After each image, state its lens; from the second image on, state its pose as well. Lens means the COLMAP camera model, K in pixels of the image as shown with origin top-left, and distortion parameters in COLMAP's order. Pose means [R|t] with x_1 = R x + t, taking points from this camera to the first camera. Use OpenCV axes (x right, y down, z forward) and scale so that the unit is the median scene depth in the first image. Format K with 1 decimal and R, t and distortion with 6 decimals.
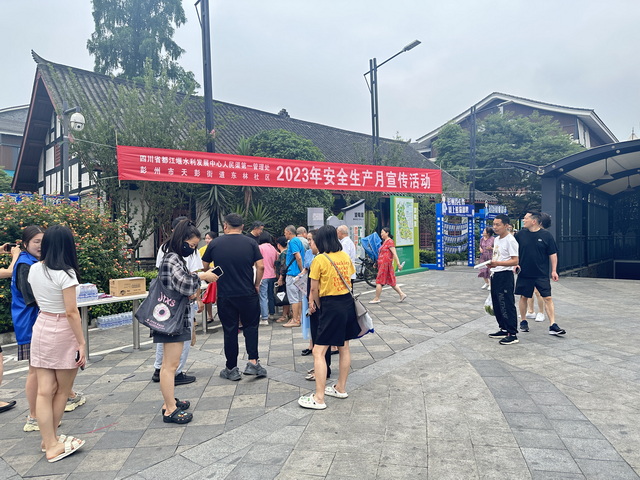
lens RADIAL K [[442.3, 0, 320.5], [0, 442.3, 239.2], [0, 0, 1]] dist [-0.000230, -0.000754]
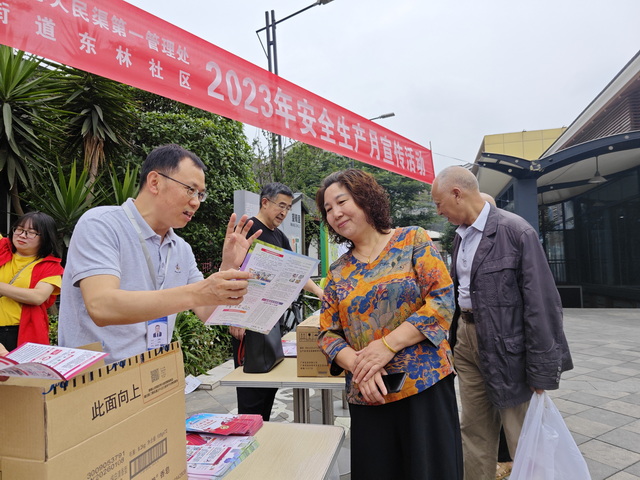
lens RADIAL K [[439.8, 0, 320.1], [0, 439.8, 240.4], [0, 0, 1]] dist [-0.012256, -0.003827]
pose [[0.911498, 0.009846, 0.411186, -0.149003], [0.022028, 0.997110, -0.072706, 0.016808], [-0.410713, 0.075329, 0.908647, 0.575829]]
